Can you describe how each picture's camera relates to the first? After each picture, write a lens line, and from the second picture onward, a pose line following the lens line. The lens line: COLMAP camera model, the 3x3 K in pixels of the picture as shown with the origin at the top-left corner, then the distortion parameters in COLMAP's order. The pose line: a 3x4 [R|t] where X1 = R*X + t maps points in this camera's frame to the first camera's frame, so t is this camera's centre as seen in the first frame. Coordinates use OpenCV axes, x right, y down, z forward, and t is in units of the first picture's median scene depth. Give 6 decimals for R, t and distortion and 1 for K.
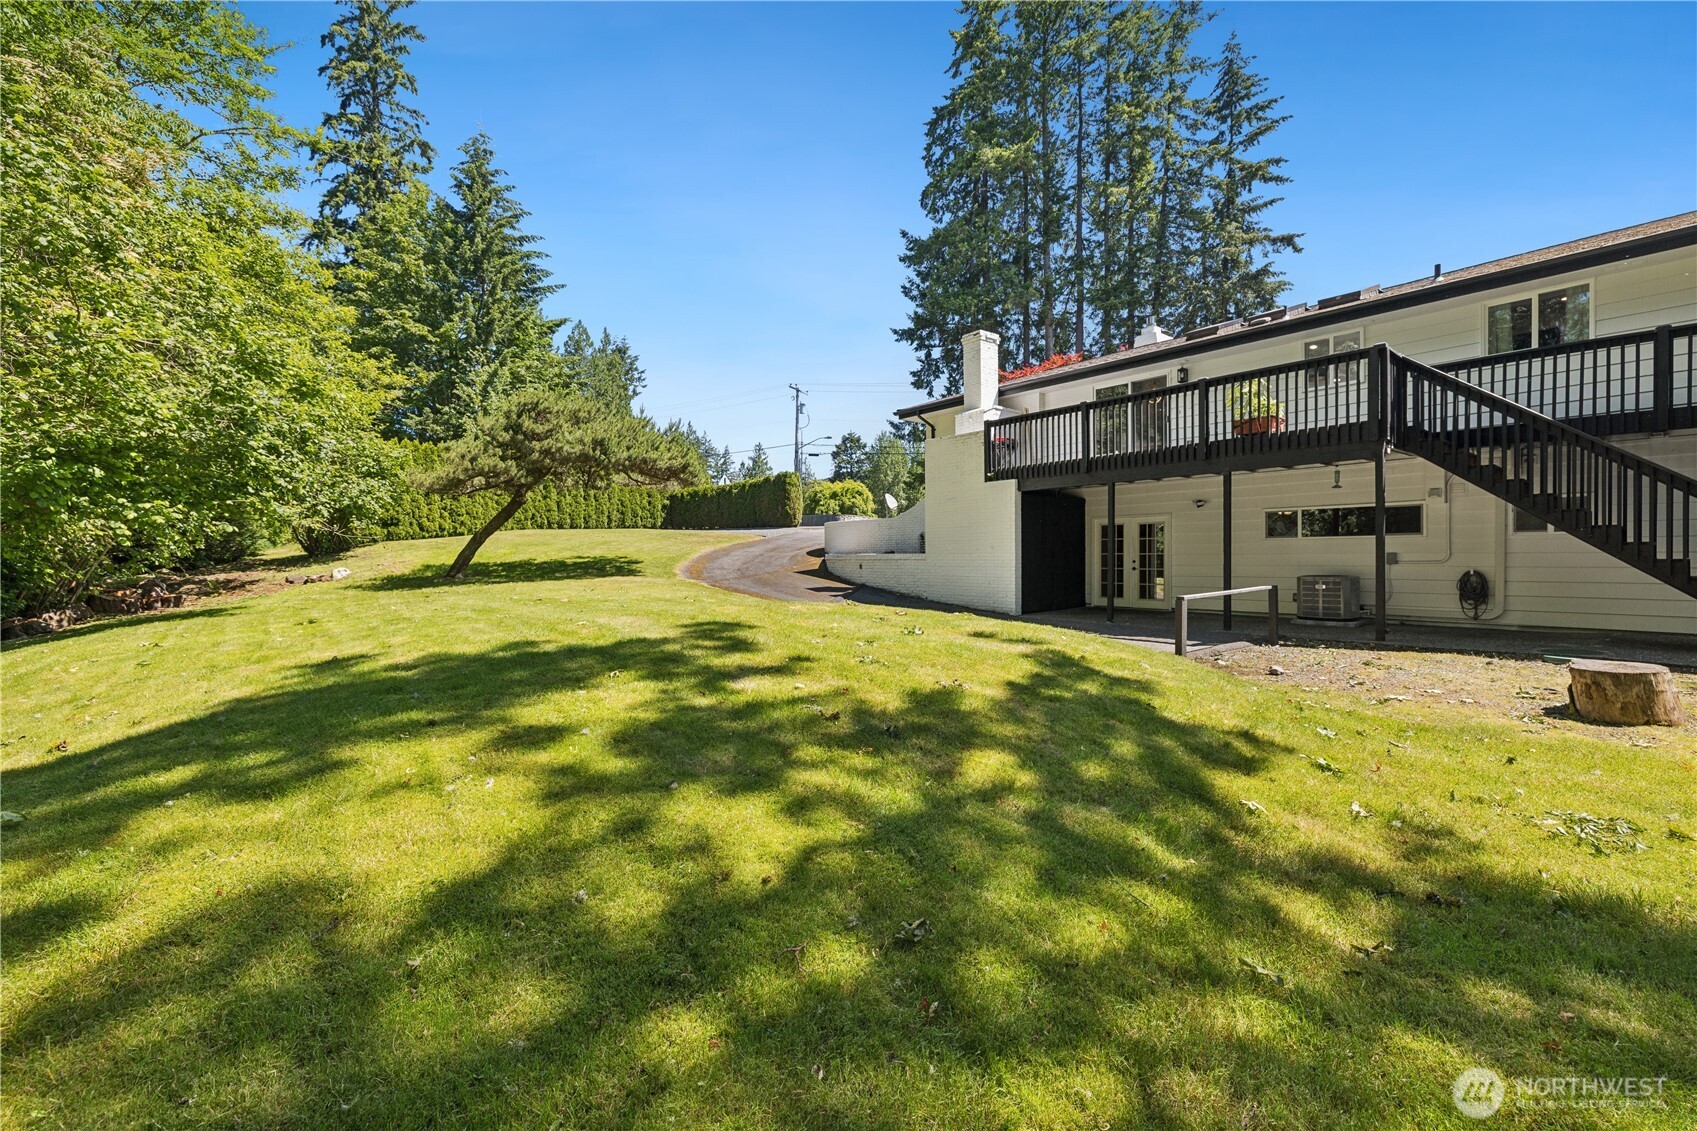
lens RADIAL K [[721.6, 0, 841.0], [0, 721.6, 578.1], [0, 0, 1]] dist [0.001816, 0.000012]
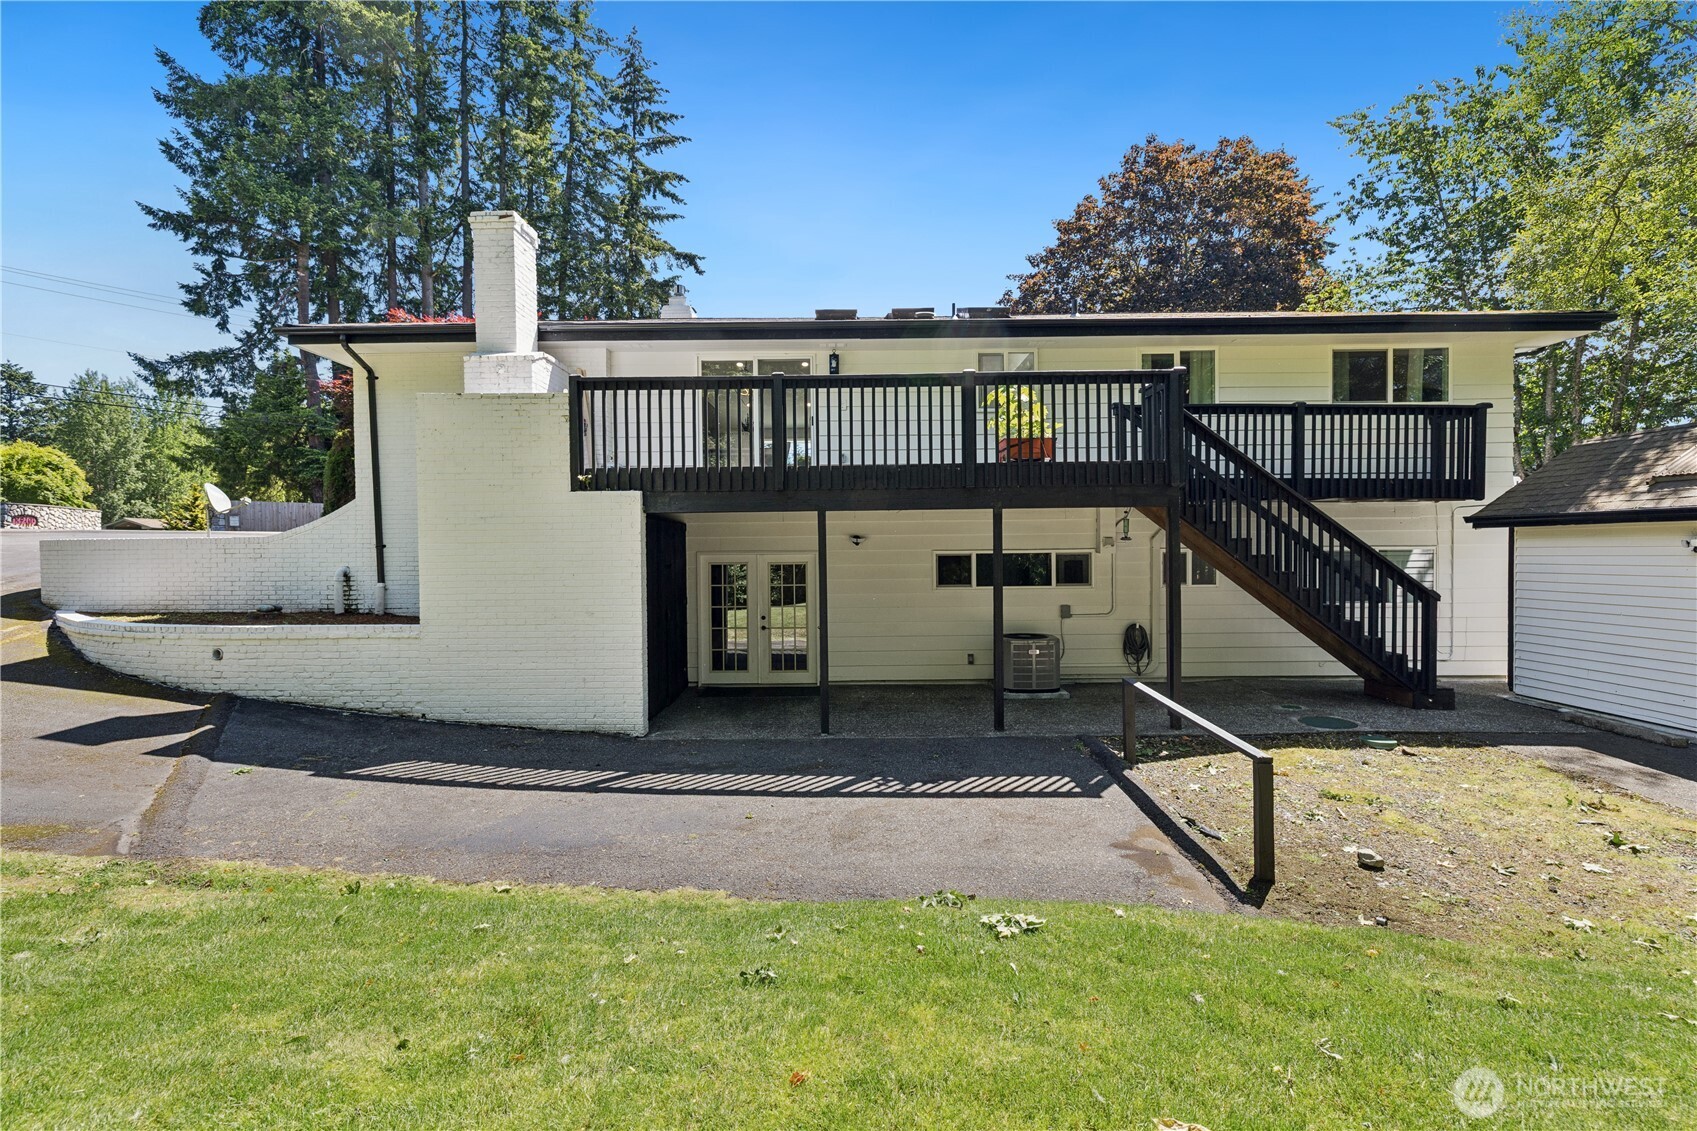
lens RADIAL K [[721.4, 0, 848.8], [0, 721.4, 564.0], [0, 0, 1]] dist [0.002240, 0.000098]
pose [[0.635363, -0.013633, 0.772093, -0.027364], [0.027401, 0.999613, -0.004899, -0.023524], [-0.771727, 0.024269, 0.635490, 0.168384]]
